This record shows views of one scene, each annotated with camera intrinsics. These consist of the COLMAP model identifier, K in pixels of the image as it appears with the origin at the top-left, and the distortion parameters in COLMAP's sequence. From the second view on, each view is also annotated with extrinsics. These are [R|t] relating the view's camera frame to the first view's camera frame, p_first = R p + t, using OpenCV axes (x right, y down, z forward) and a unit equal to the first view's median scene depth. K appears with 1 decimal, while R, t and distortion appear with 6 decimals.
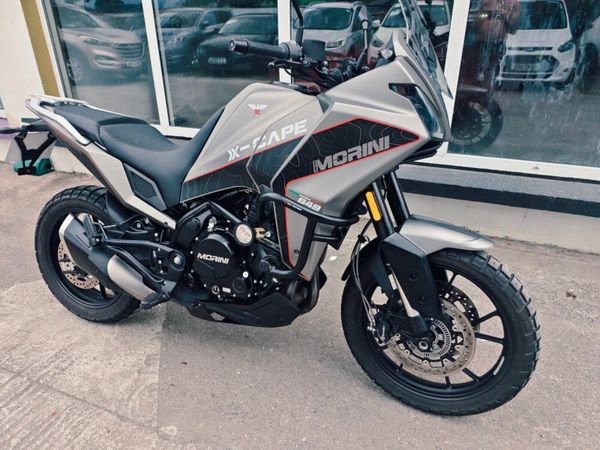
lens RADIAL K [[423.1, 0, 300.1], [0, 423.1, 221.8], [0, 0, 1]] dist [0.009006, -0.006395]
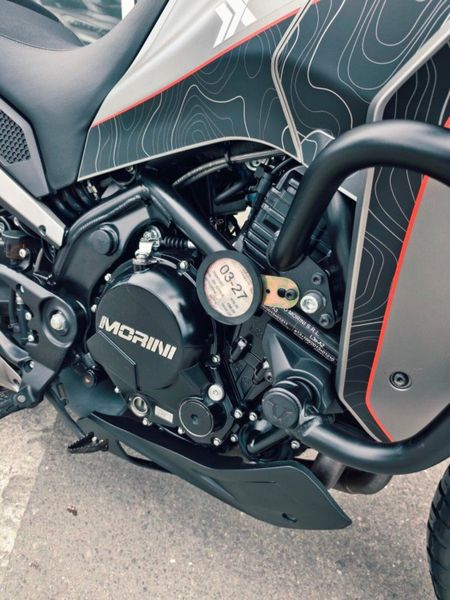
lens RADIAL K [[423.7, 0, 224.0], [0, 423.7, 301.4], [0, 0, 1]] dist [0.006479, -0.006786]
pose [[0.983016, 0.153071, -0.101237, -0.094362], [-0.142275, 0.984086, 0.106450, 0.004226], [0.115921, -0.090239, 0.989151, 0.627194]]
